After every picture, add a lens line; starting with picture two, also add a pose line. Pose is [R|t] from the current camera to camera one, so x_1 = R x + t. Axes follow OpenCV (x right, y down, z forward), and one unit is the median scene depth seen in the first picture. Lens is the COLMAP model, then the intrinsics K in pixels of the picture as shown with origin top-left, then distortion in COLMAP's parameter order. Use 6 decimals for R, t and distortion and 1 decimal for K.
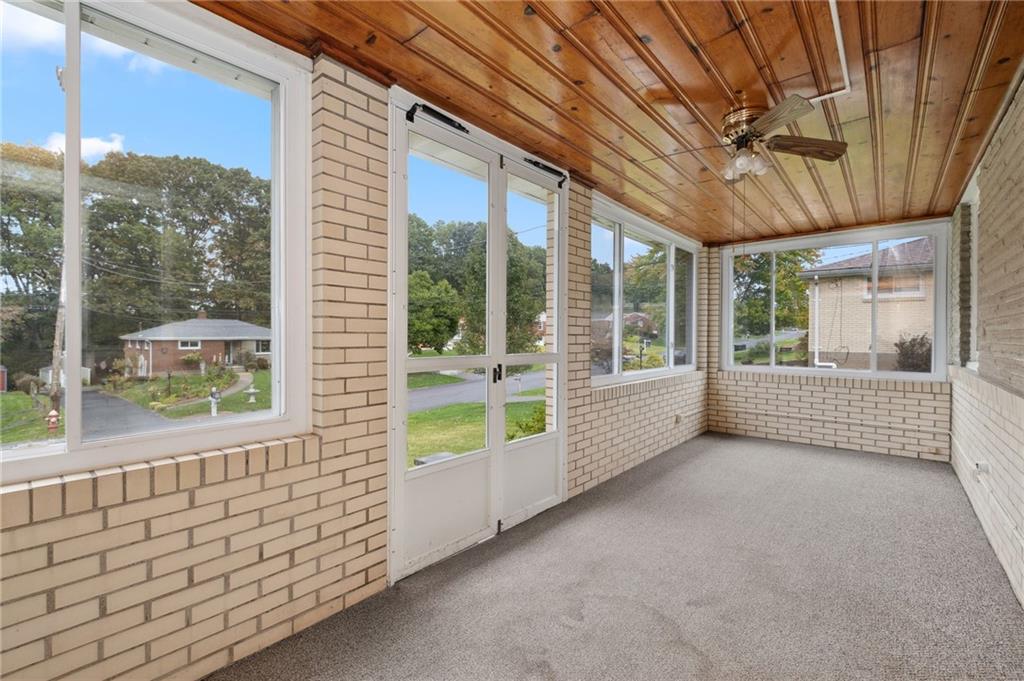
lens RADIAL K [[444.2, 0, 510.1], [0, 444.2, 334.7], [0, 0, 1]] dist [0.016281, -0.018614]
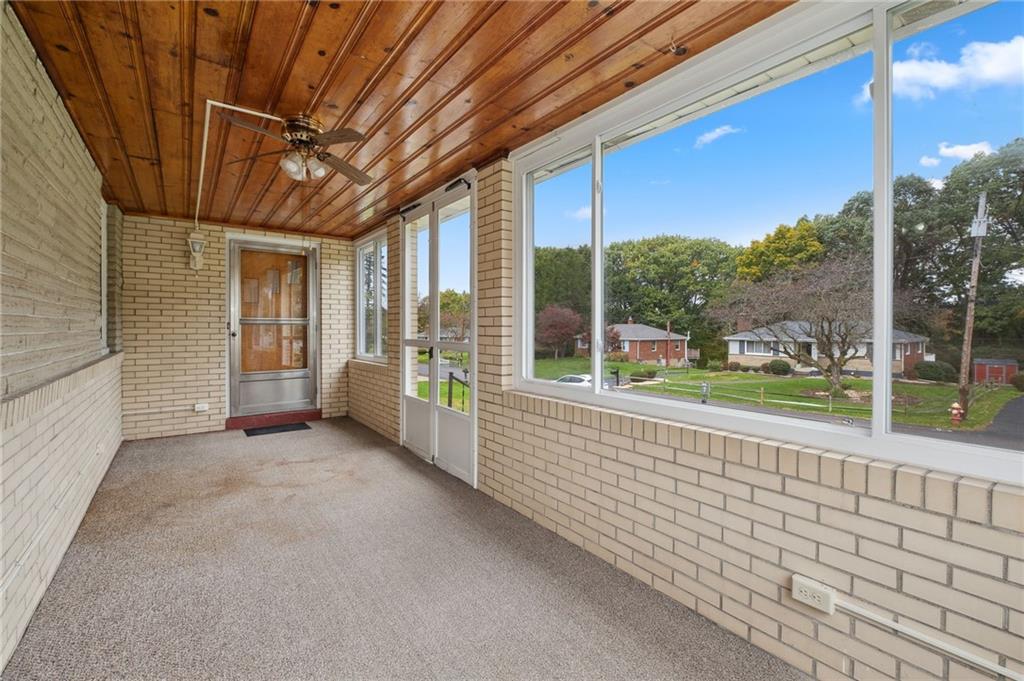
lens RADIAL K [[444.2, 0, 510.1], [0, 444.2, 334.7], [0, 0, 1]] dist [0.016281, -0.018614]
pose [[-0.227175, 0.004461, -0.973844, 1.251392], [-0.013654, 0.999877, 0.007765, 0.012674], [0.973758, 0.015061, -0.227086, 1.484959]]
